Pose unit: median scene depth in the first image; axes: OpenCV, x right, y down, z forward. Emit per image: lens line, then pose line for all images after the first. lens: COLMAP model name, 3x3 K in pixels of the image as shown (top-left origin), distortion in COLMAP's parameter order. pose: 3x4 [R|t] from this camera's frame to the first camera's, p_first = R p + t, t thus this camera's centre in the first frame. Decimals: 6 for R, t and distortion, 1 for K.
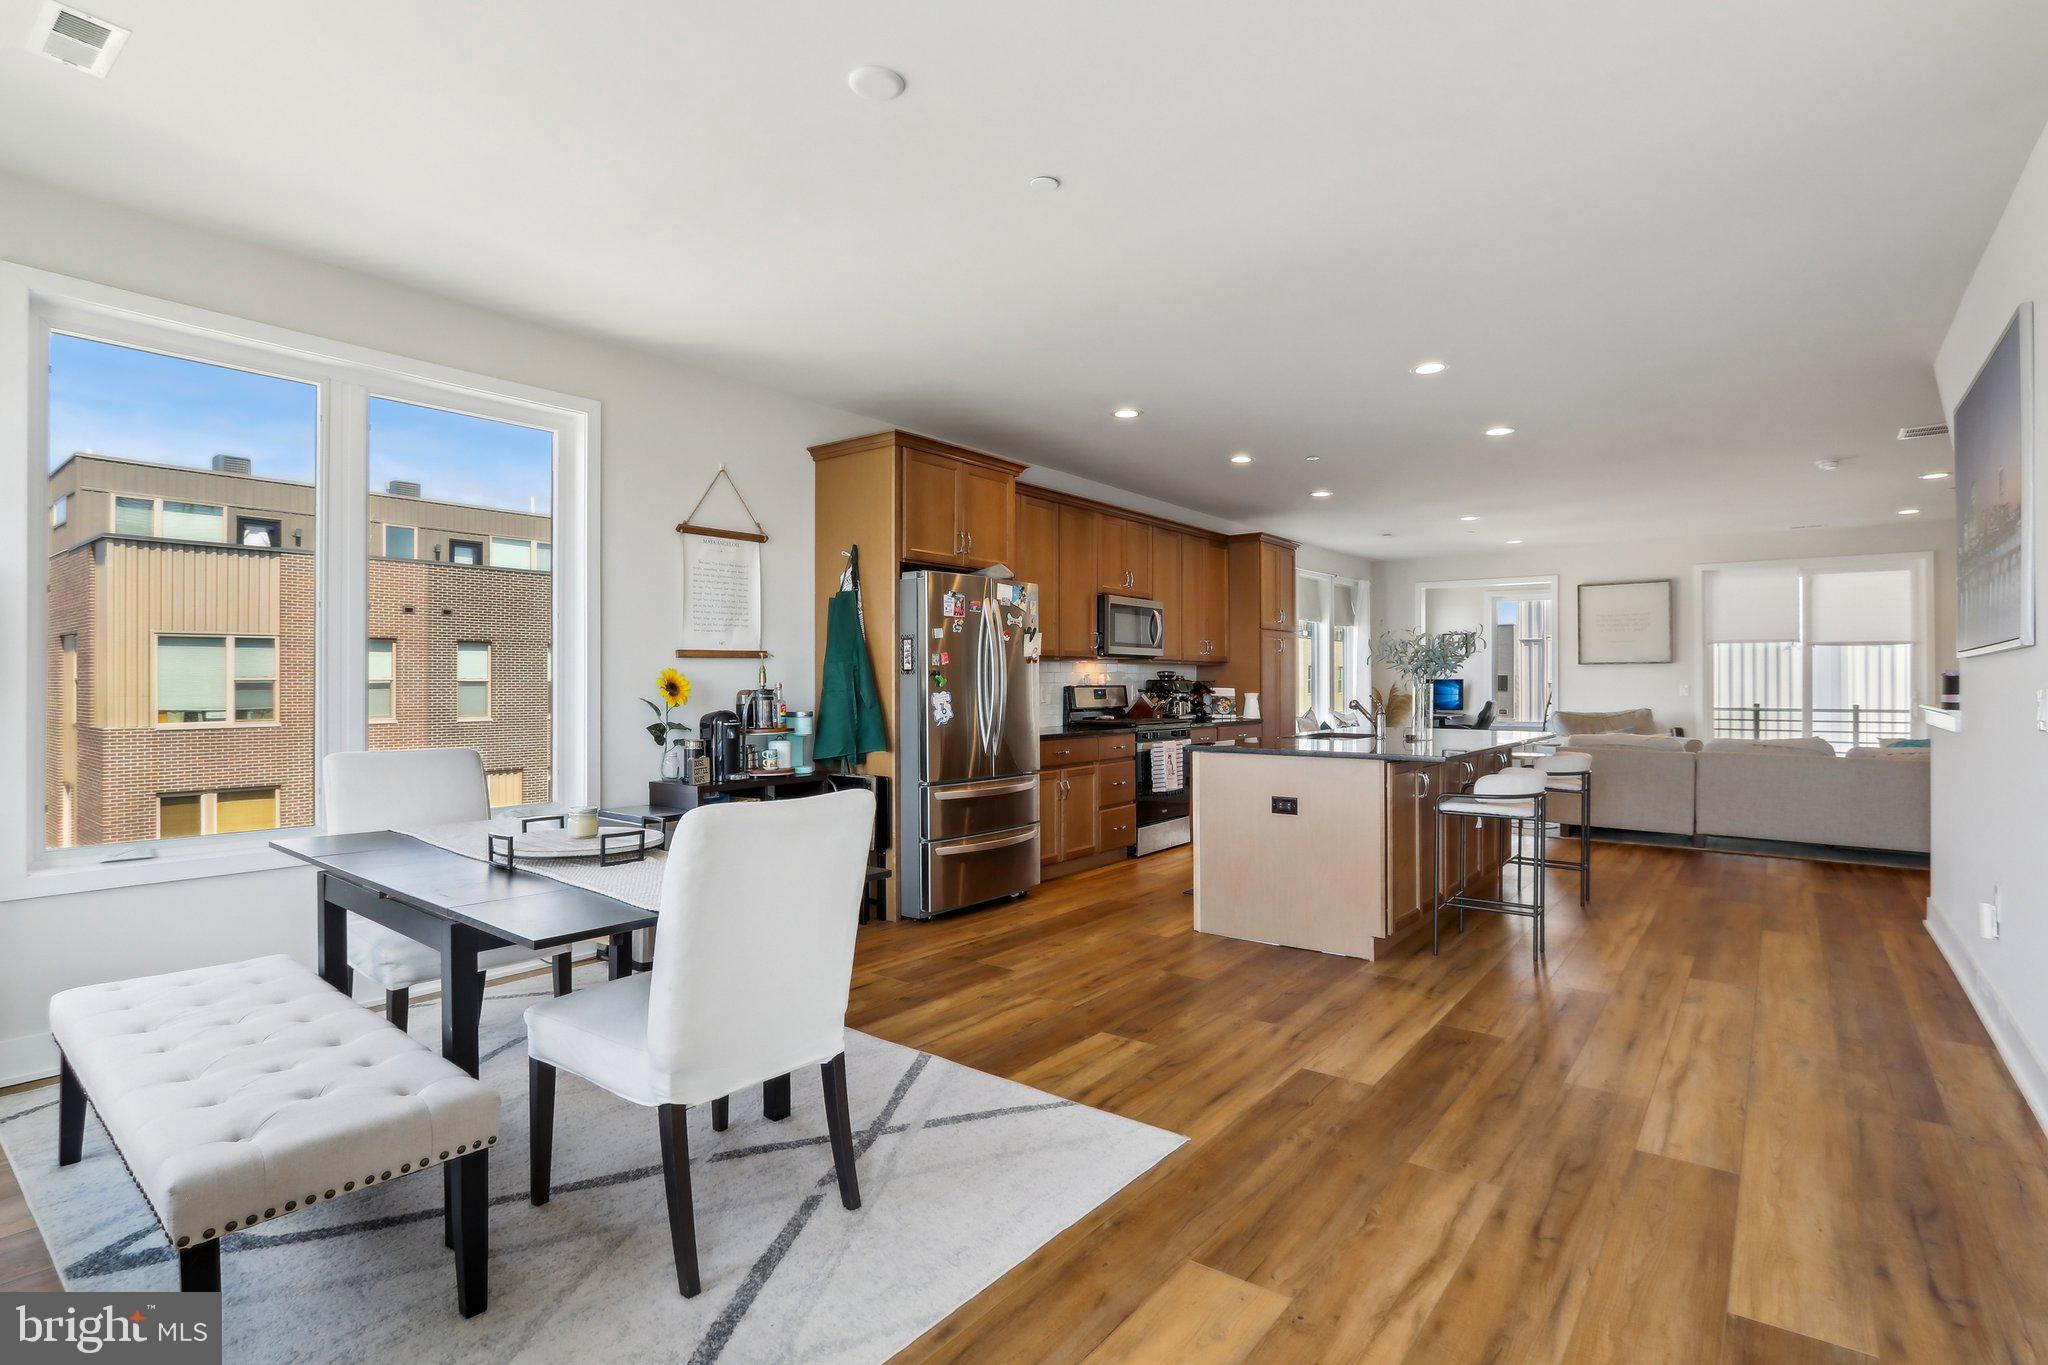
lens RADIAL K [[989.2, 0, 1024.0], [0, 989.2, 682.5], [0, 0, 1]] dist [-0.017793, 0.000863]
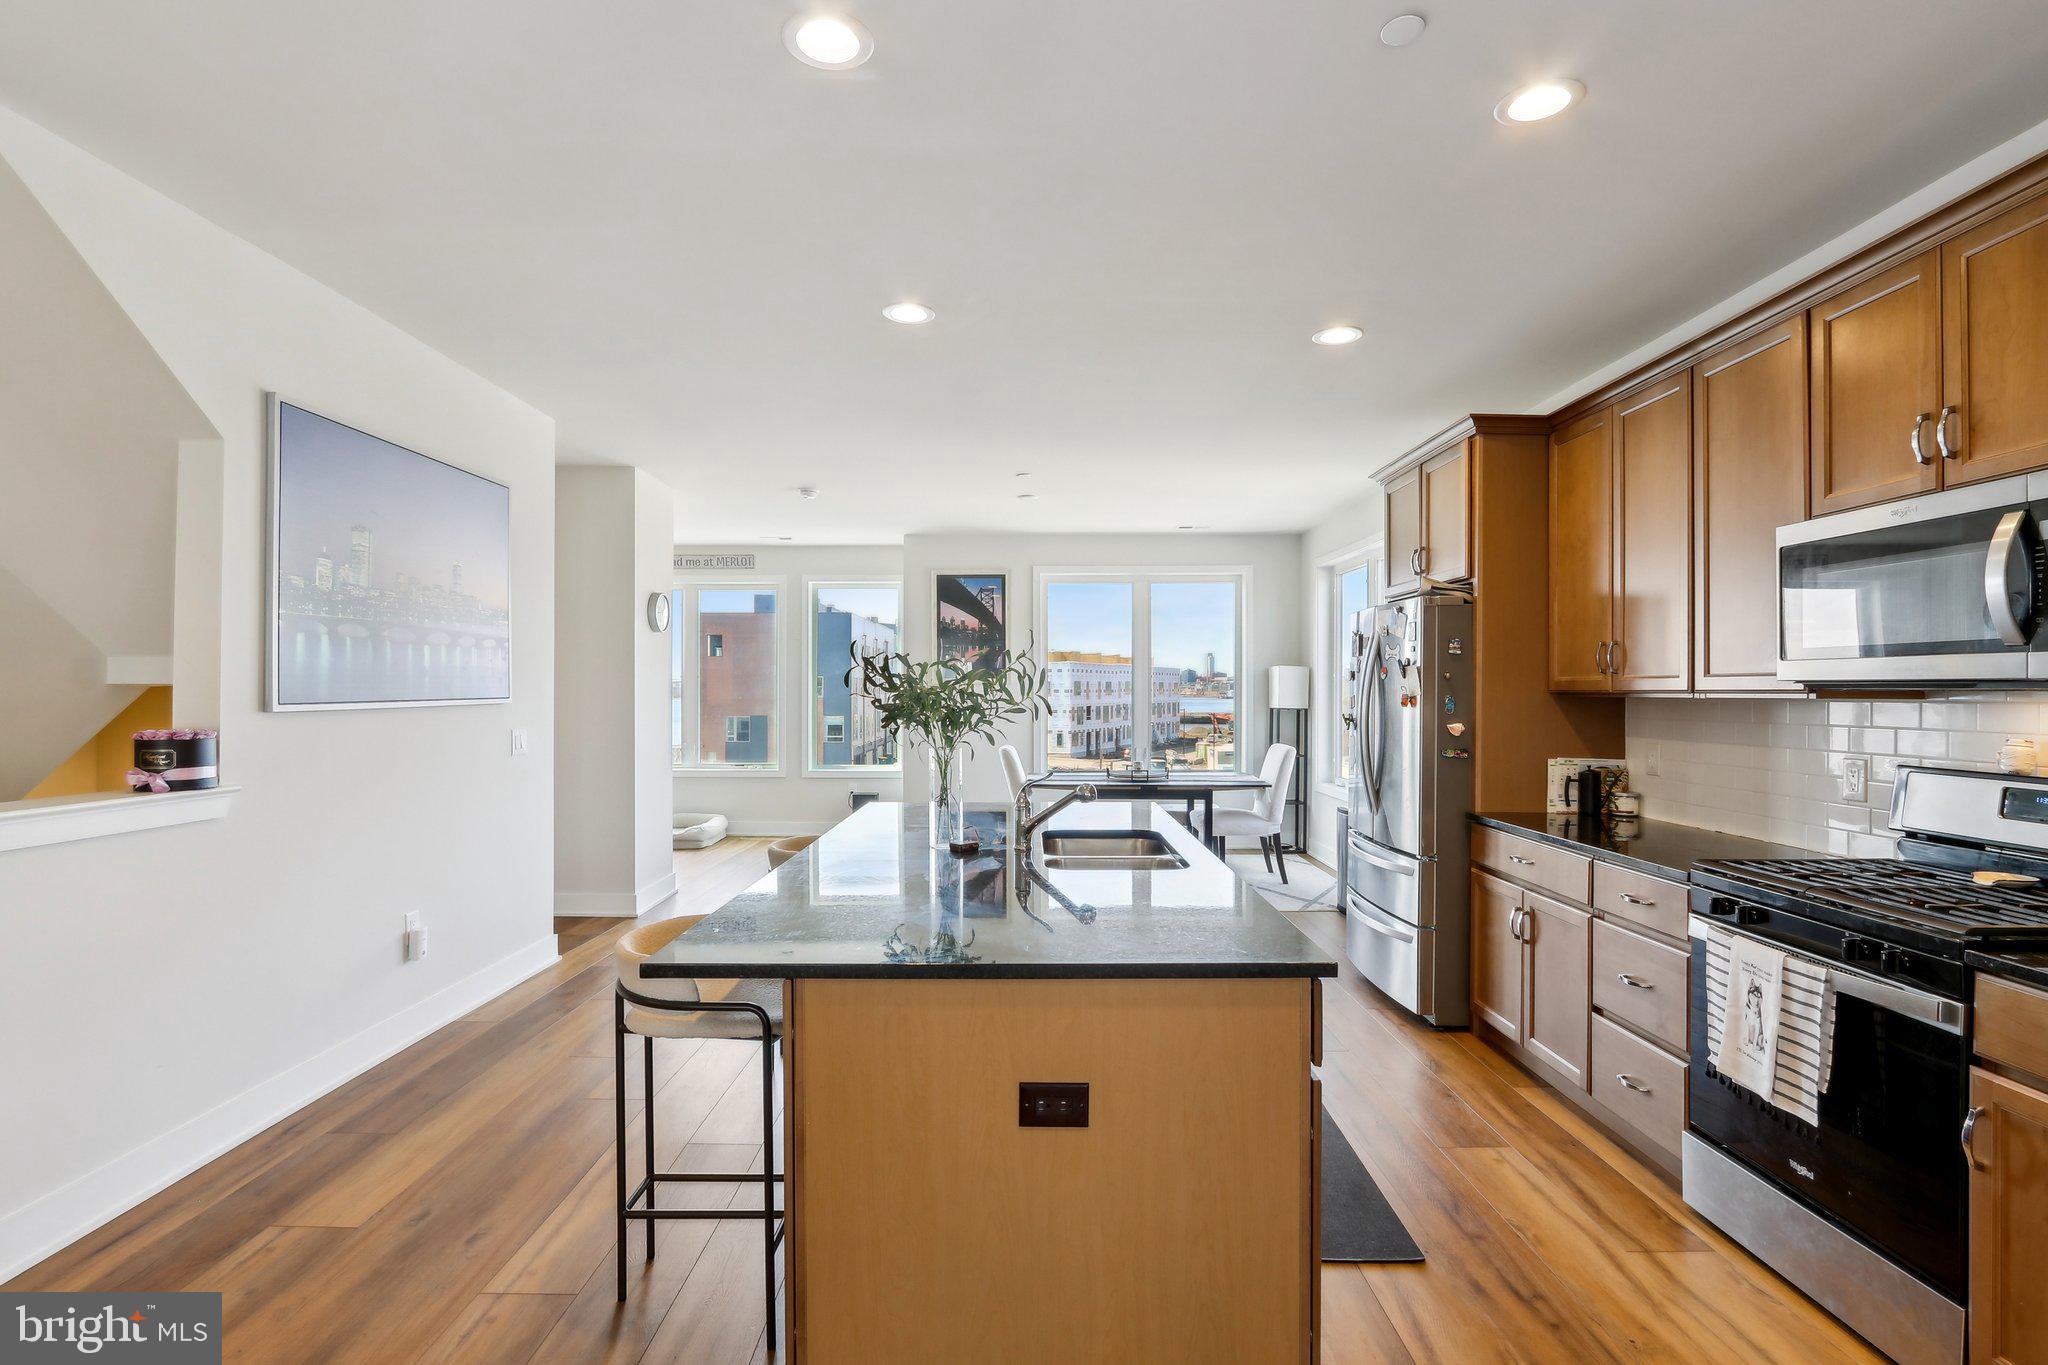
lens RADIAL K [[963.3, 0, 1023.4], [0, 963.3, 687.6], [0, 0, 1]] dist [-0.018986, 0.001660]
pose [[-0.789277, -0.002971, -0.614030, 0.746734], [-0.002441, 0.999996, -0.001702, -0.034893], [0.614033, 0.000155, -0.789281, 1.538090]]
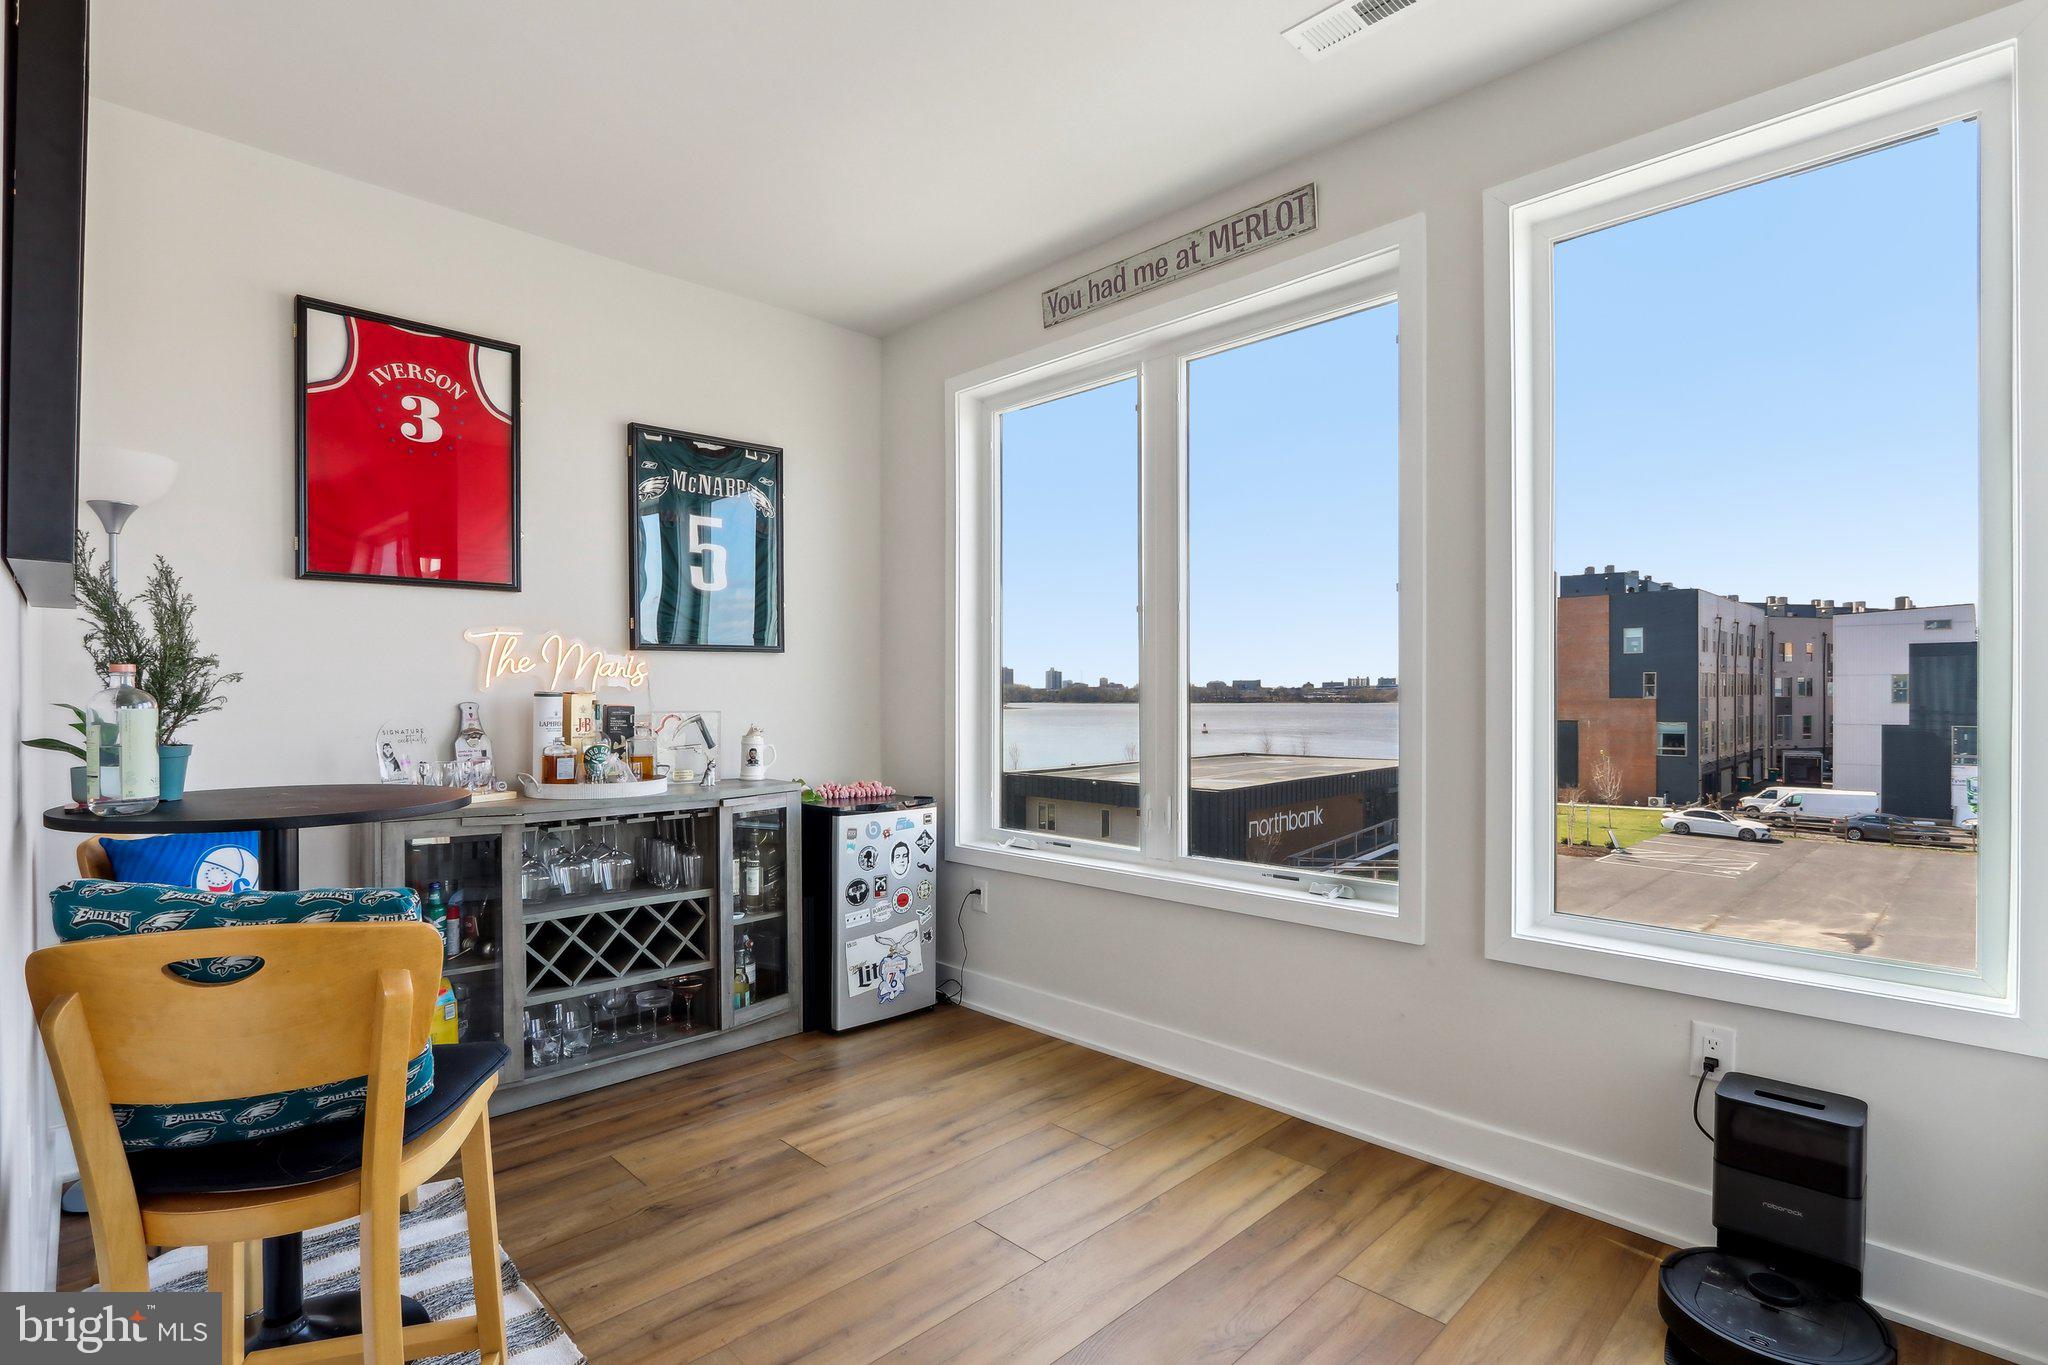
lens RADIAL K [[979.3, 0, 1027.4], [0, 979.3, 693.4], [0, 0, 1]] dist [-0.018829, 0.001387]
pose [[-0.992767, 0.000733, 0.120057, 0.130054], [0.001102, 0.999995, 0.003008, -0.003745], [-0.120055, 0.003118, -0.992762, 0.356101]]
